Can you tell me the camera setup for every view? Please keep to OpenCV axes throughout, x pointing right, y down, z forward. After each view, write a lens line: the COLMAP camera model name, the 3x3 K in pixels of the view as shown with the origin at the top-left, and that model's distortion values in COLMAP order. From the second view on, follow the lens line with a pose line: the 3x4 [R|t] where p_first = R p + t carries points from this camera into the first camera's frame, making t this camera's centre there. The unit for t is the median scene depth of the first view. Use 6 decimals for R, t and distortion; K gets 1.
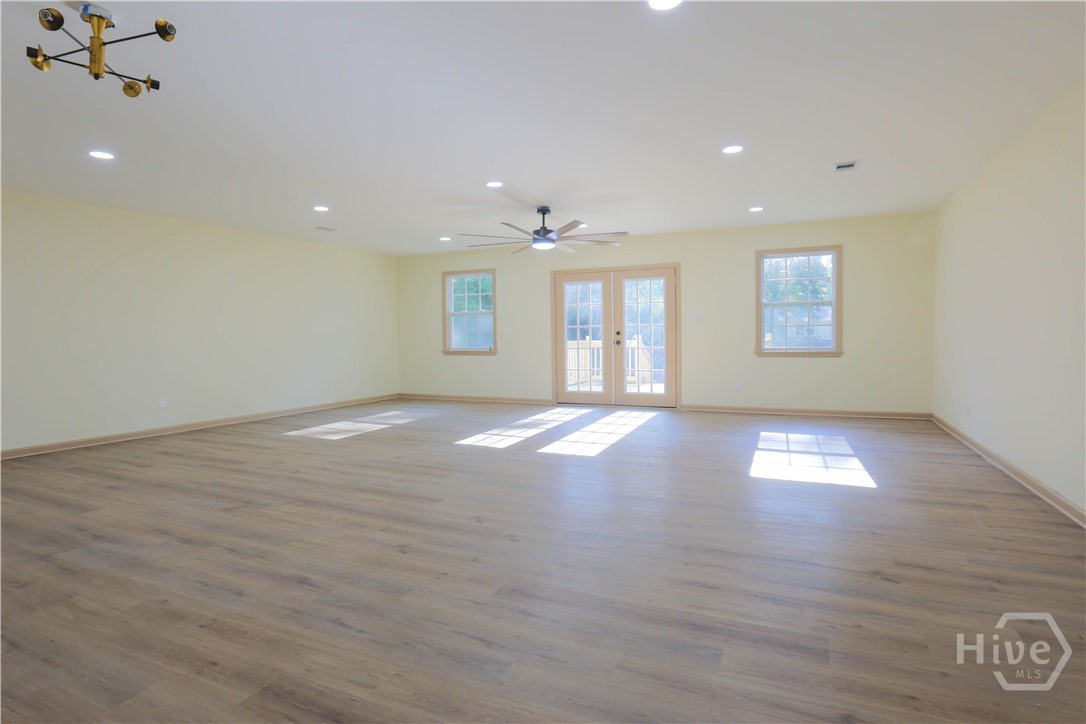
lens RADIAL K [[534.4, 0, 538.9], [0, 534.4, 355.8], [0, 0, 1]] dist [-0.045358, 0.014410]
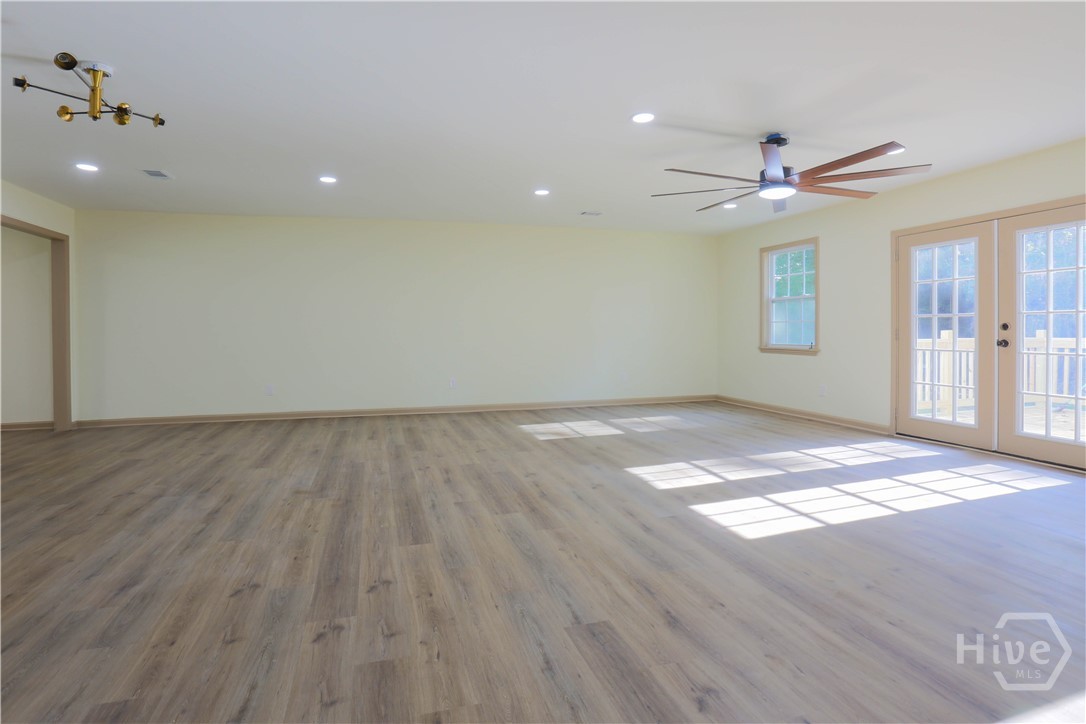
lens RADIAL K [[534.4, 0, 548.3], [0, 534.4, 331.4], [0, 0, 1]] dist [-0.045358, 0.014410]
pose [[0.673366, 0.011911, -0.739213, 0.229465], [-0.029299, 0.999515, -0.010583, -0.017083], [0.738728, 0.028784, 0.673388, 0.266687]]
